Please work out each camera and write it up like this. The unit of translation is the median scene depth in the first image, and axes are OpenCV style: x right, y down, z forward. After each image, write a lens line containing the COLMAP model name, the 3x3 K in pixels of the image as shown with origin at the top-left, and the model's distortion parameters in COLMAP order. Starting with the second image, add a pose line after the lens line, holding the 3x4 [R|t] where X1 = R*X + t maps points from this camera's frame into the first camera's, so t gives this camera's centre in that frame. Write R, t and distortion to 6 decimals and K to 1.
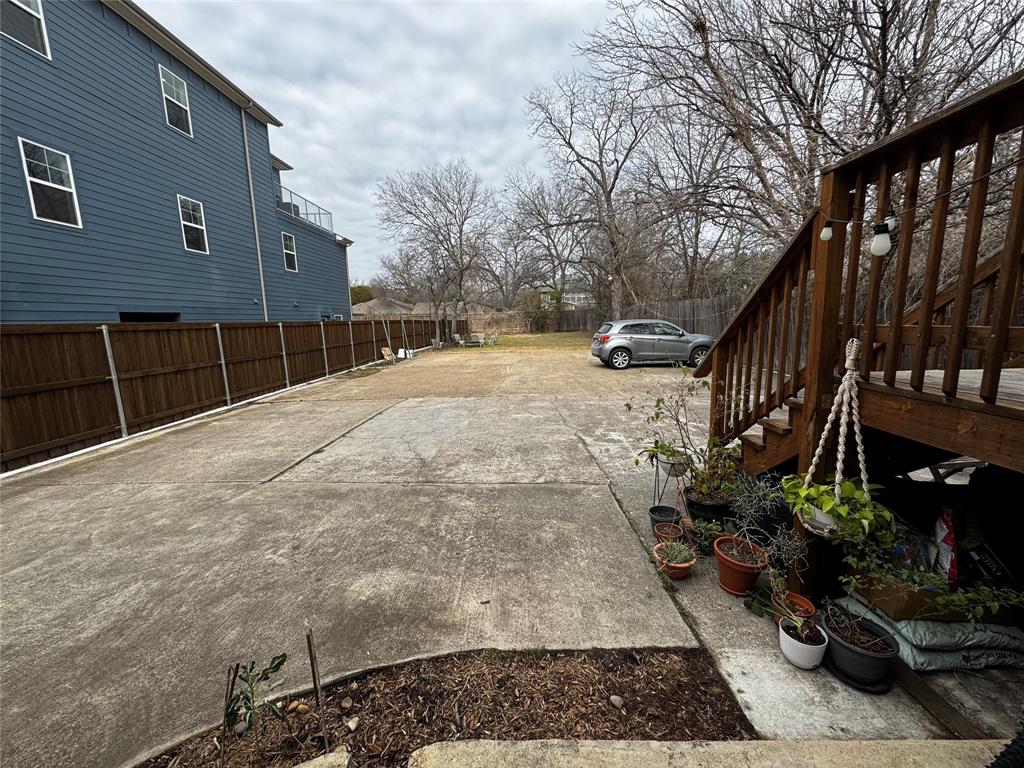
lens RADIAL K [[408.3, 0, 513.1], [0, 408.3, 384.9], [0, 0, 1]] dist [-0.003257, 0.000564]
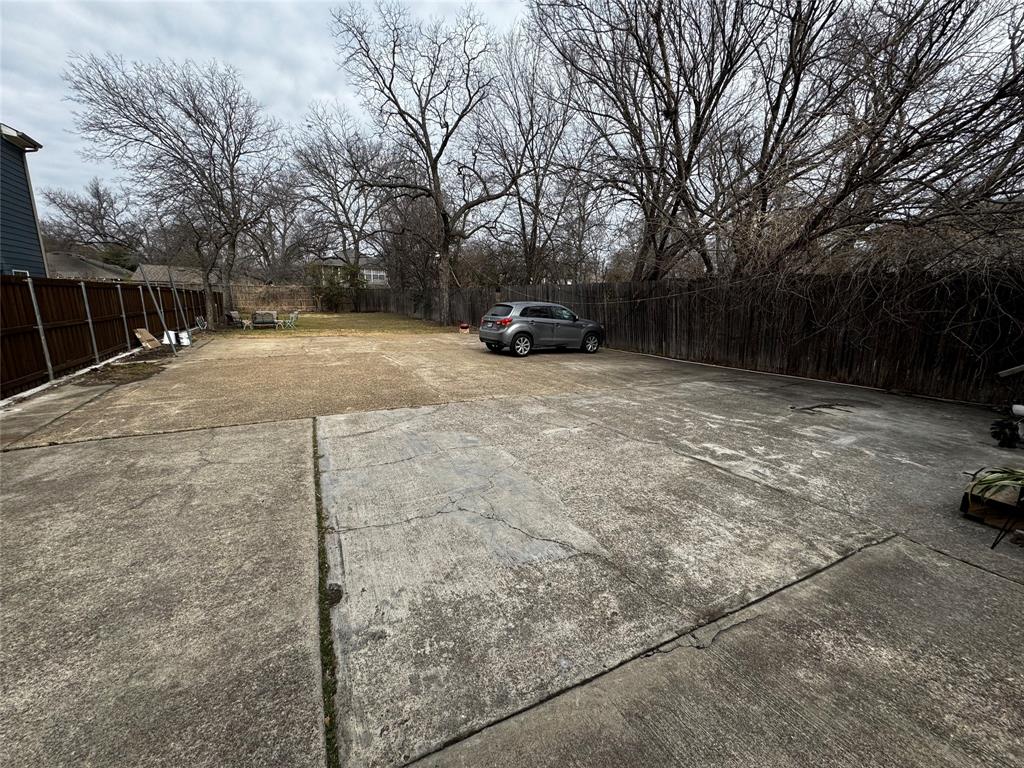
lens RADIAL K [[408.3, 0, 513.1], [0, 408.3, 384.9], [0, 0, 1]] dist [-0.003257, 0.000564]
pose [[0.857766, -0.057041, 0.510866, -0.216353], [0.035824, 0.998041, 0.051287, -0.023393], [-0.512790, -0.025691, 0.858129, 0.240682]]
